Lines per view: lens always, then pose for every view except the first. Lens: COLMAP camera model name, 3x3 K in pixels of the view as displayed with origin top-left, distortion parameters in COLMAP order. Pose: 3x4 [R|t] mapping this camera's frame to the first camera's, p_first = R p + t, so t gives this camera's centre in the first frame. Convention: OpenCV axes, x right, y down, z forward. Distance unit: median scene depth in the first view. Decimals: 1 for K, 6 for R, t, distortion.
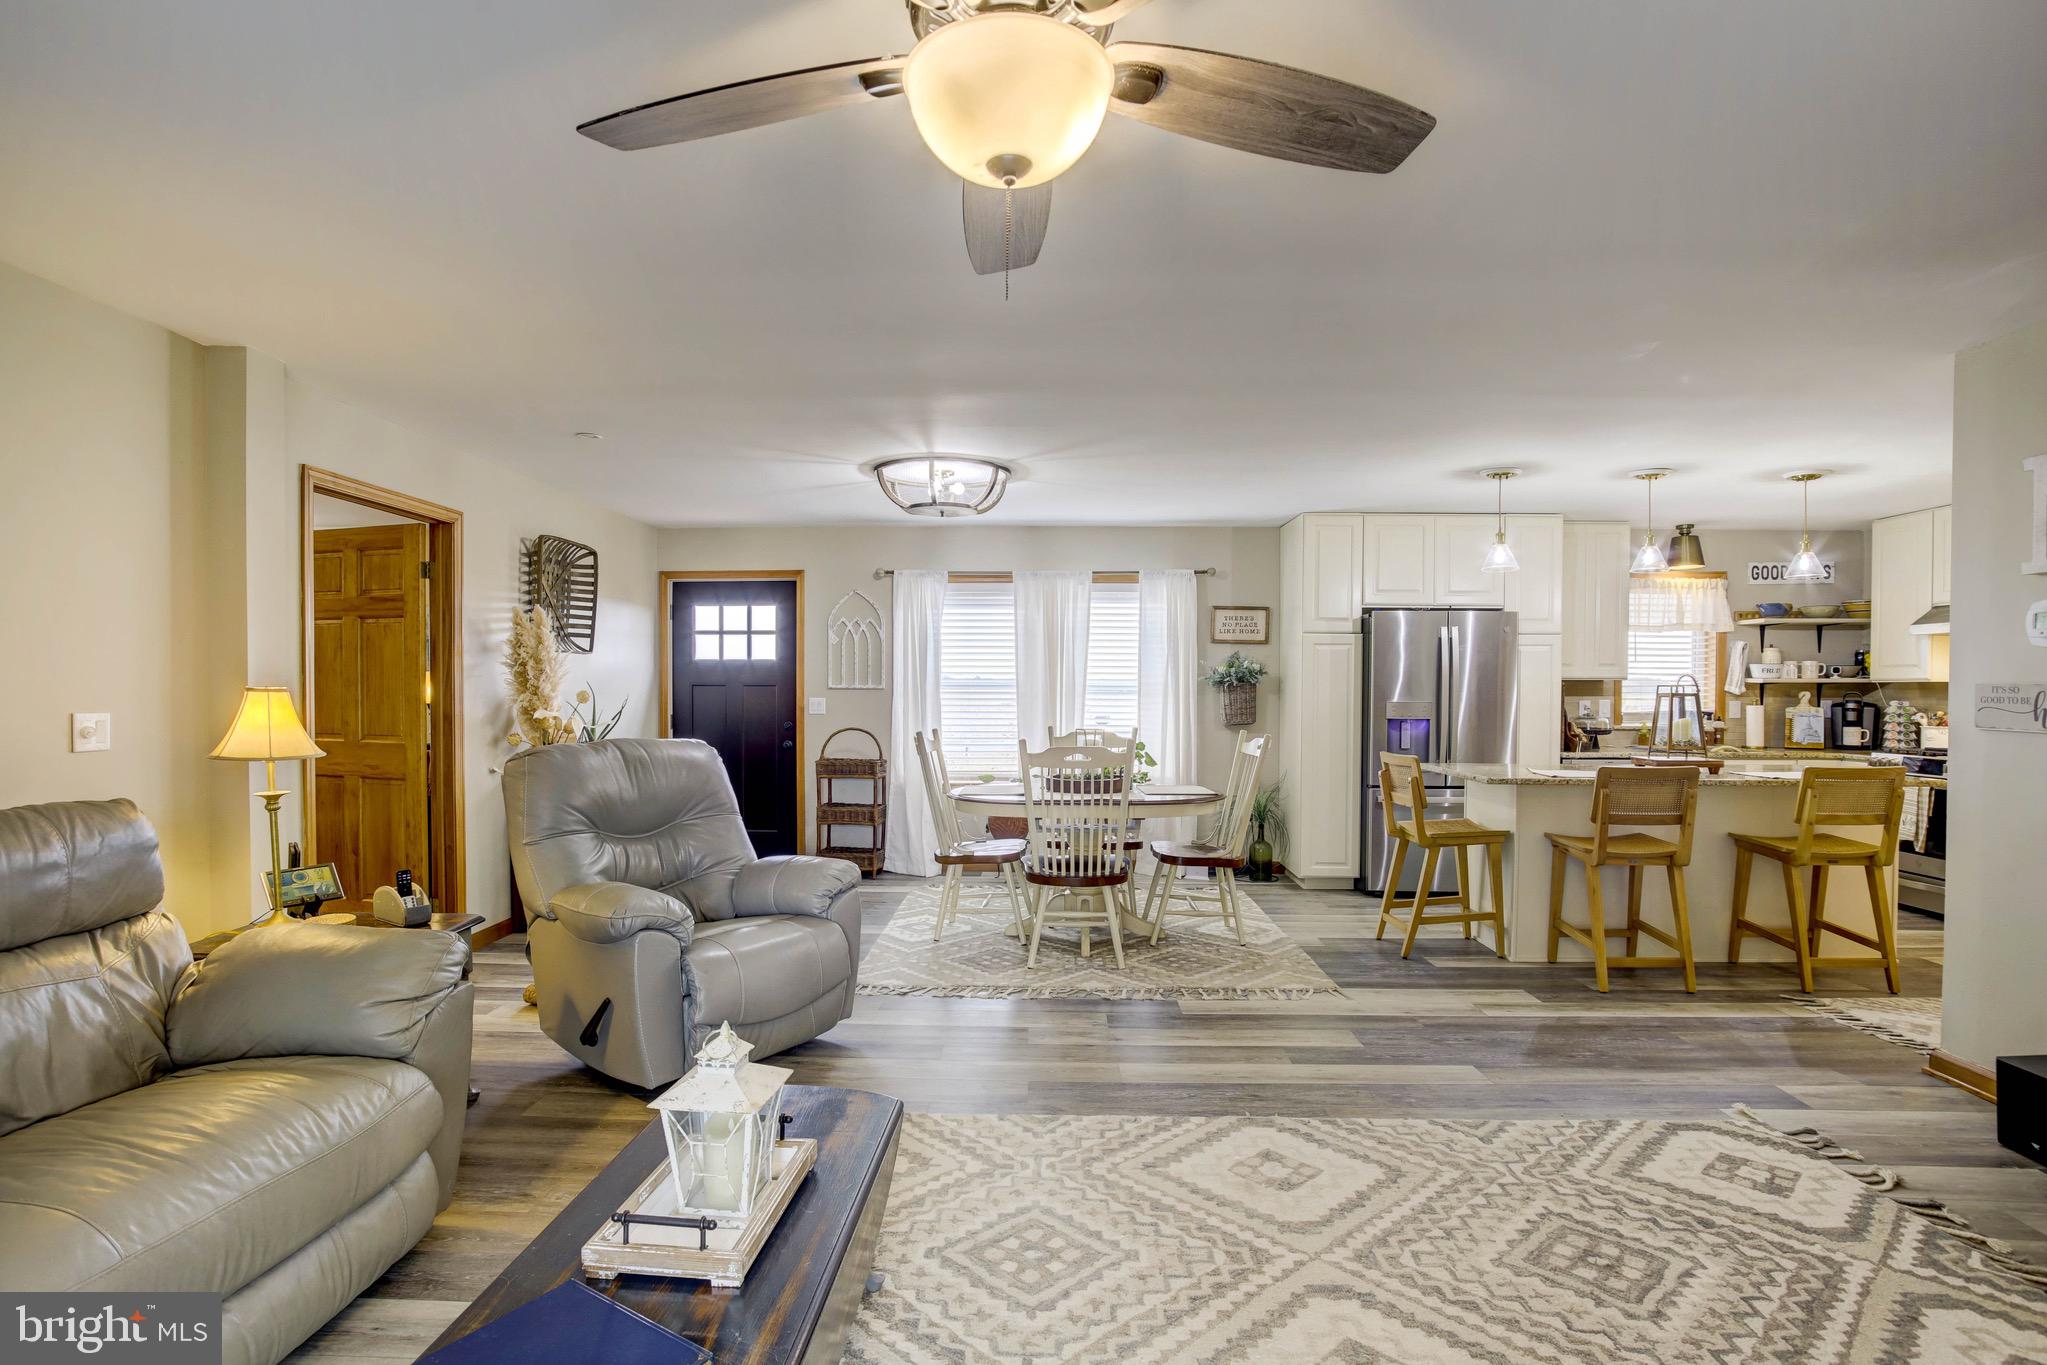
lens RADIAL K [[1010.2, 0, 1018.9], [0, 1010.2, 708.0], [0, 0, 1]] dist [-0.060186, 0.027548]
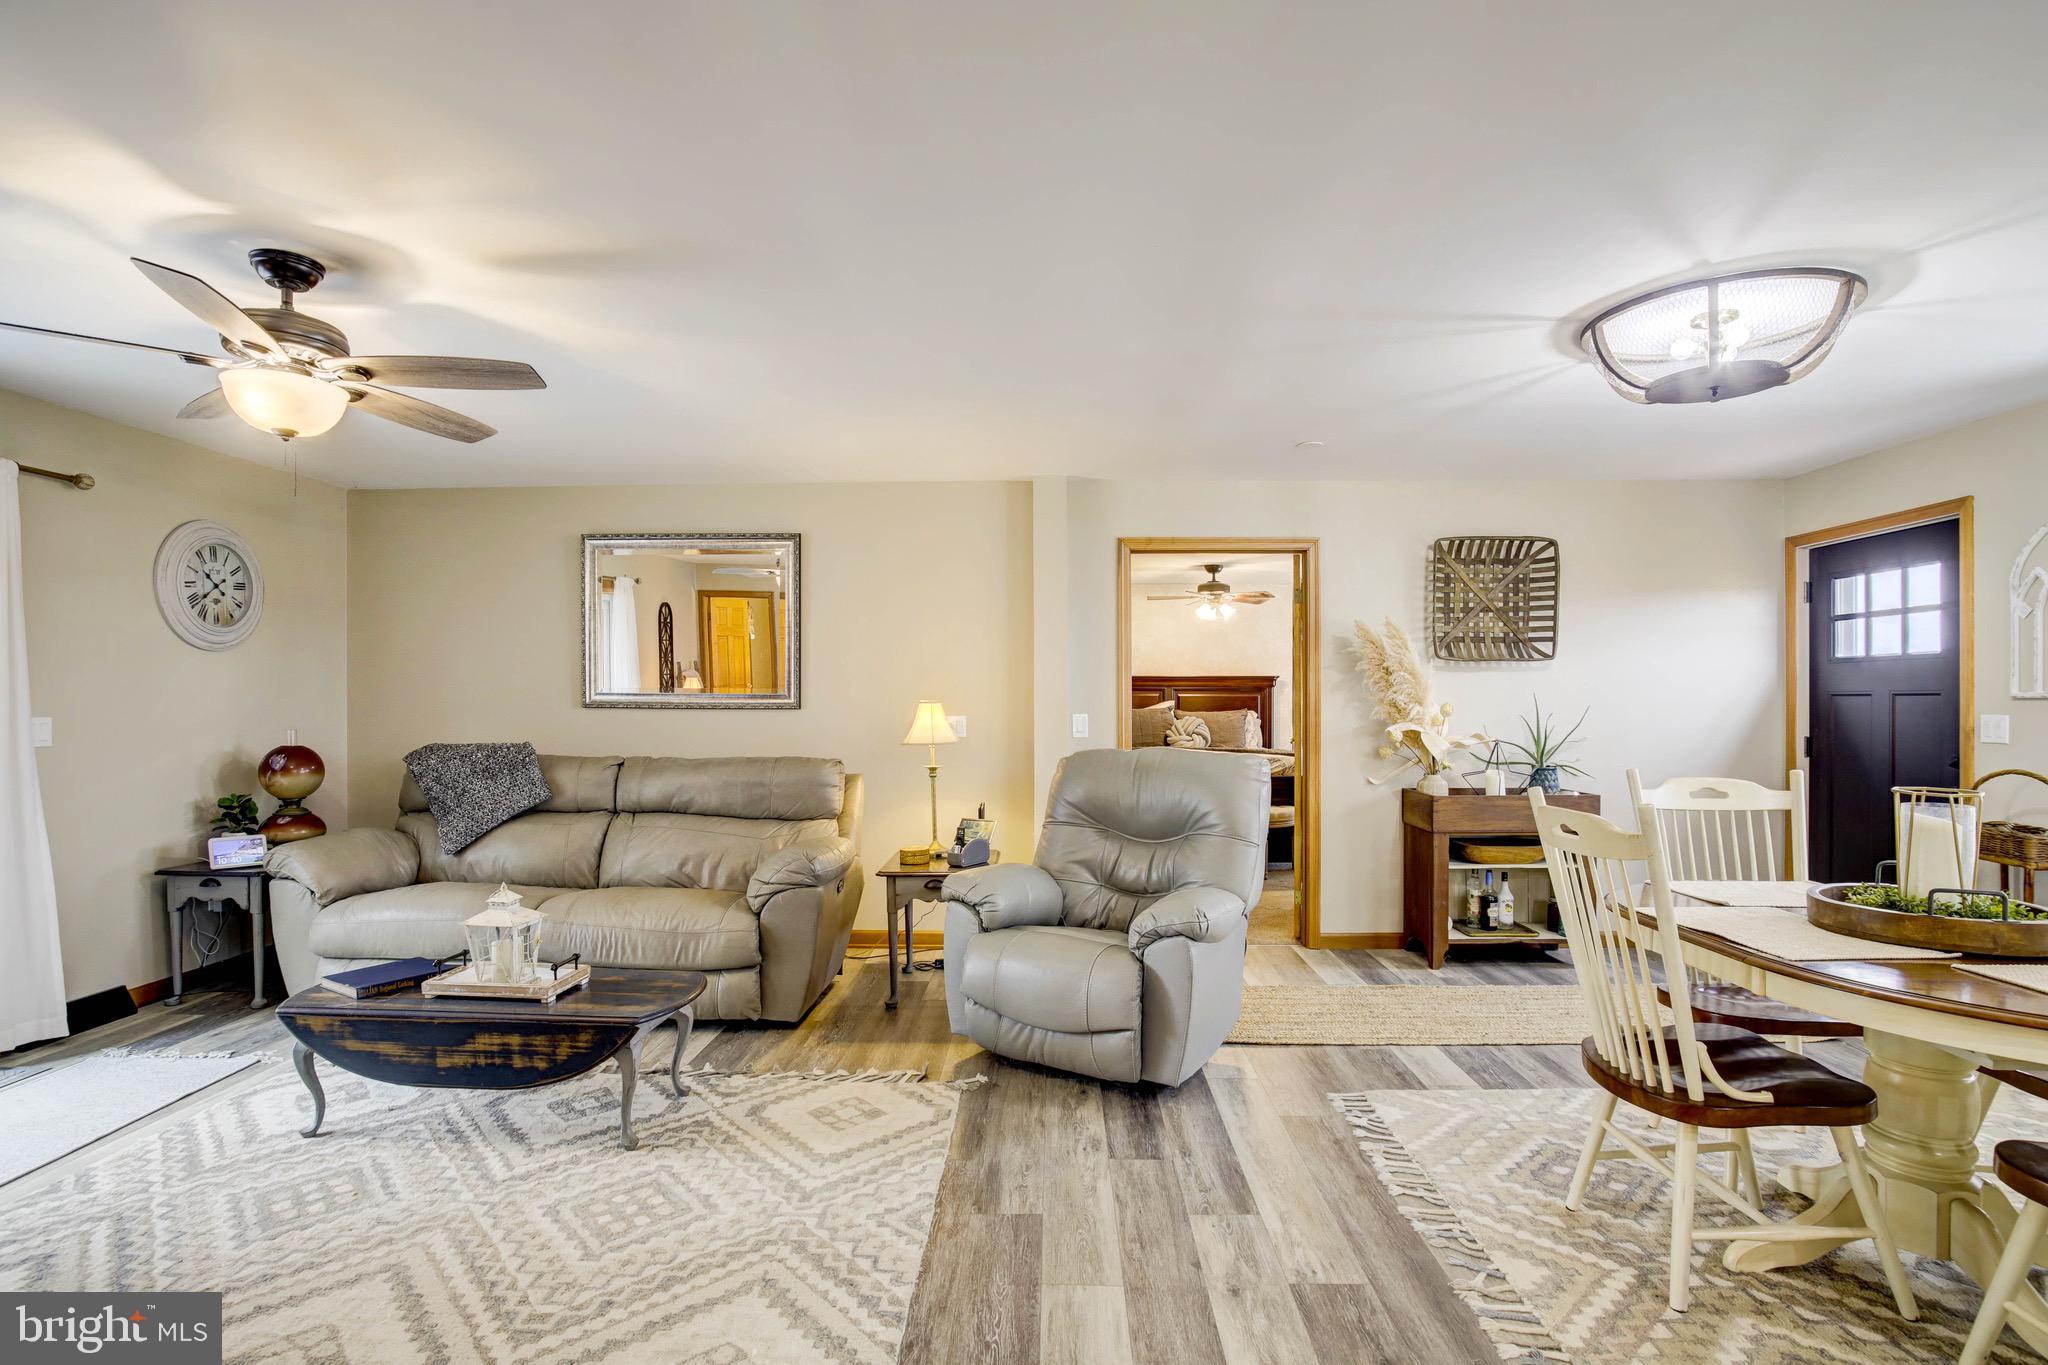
lens RADIAL K [[1010.7, 0, 1019.4], [0, 1010.7, 708.0], [0, 0, 1]] dist [-0.060186, 0.027548]
pose [[-0.000830, 0.003325, -0.999994, 0.366615], [-0.016234, 0.999863, 0.003338, -0.007328], [0.999868, 0.016237, -0.000775, 0.467122]]
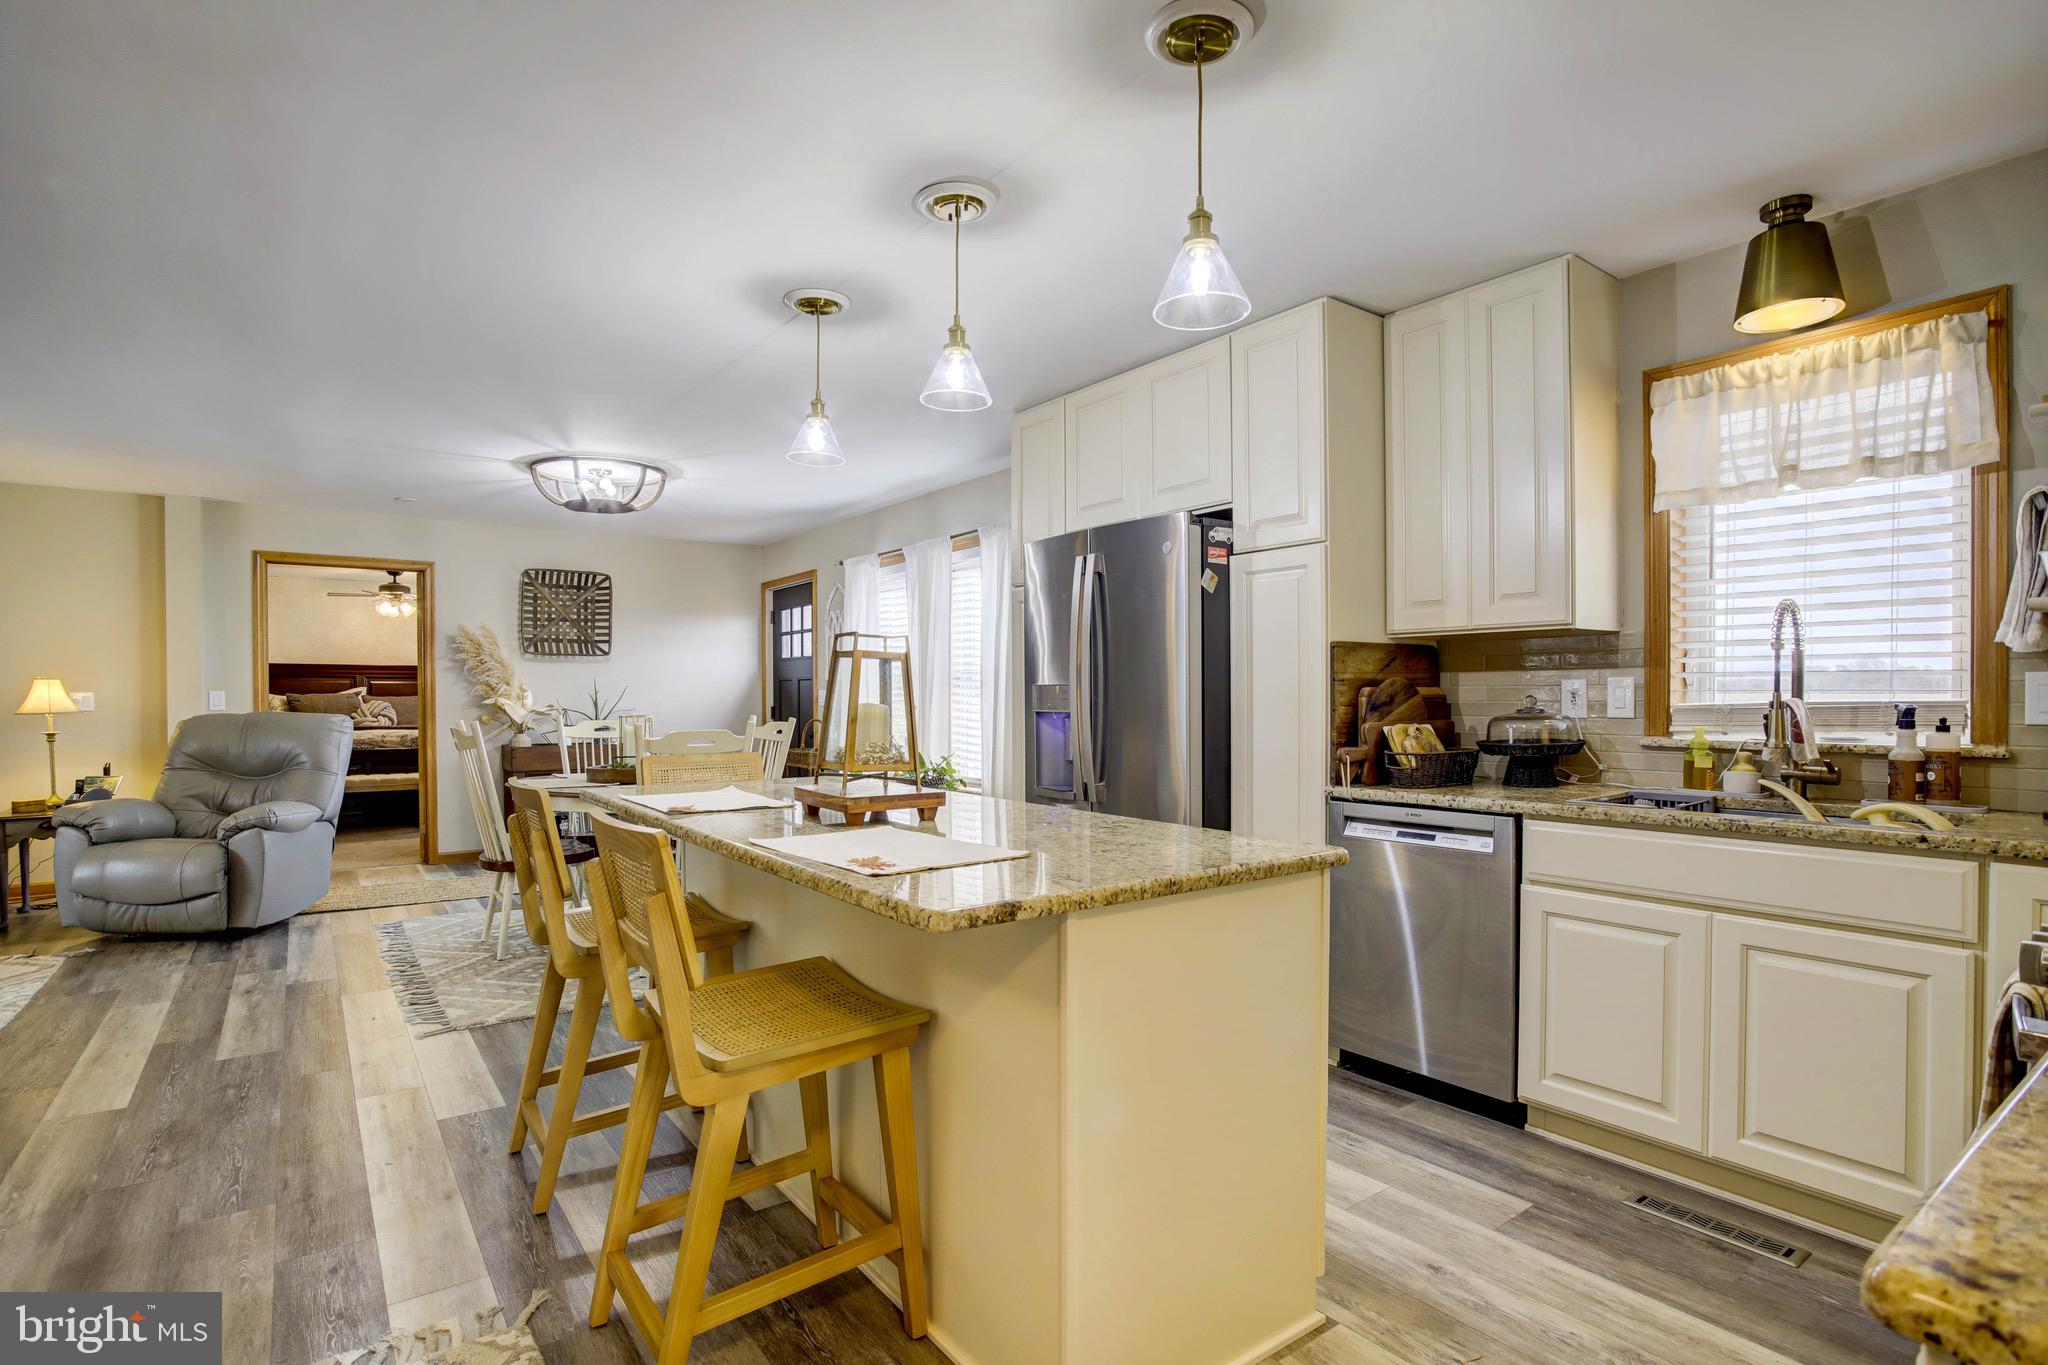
lens RADIAL K [[1010.7, 0, 1019.4], [0, 1010.7, 708.0], [0, 0, 1]] dist [-0.060186, 0.027548]
pose [[0.614974, 0.004490, -0.788535, 0.779782], [-0.010837, 0.999937, -0.002758, 0.009061], [0.788473, 0.010241, 0.614984, 0.538660]]
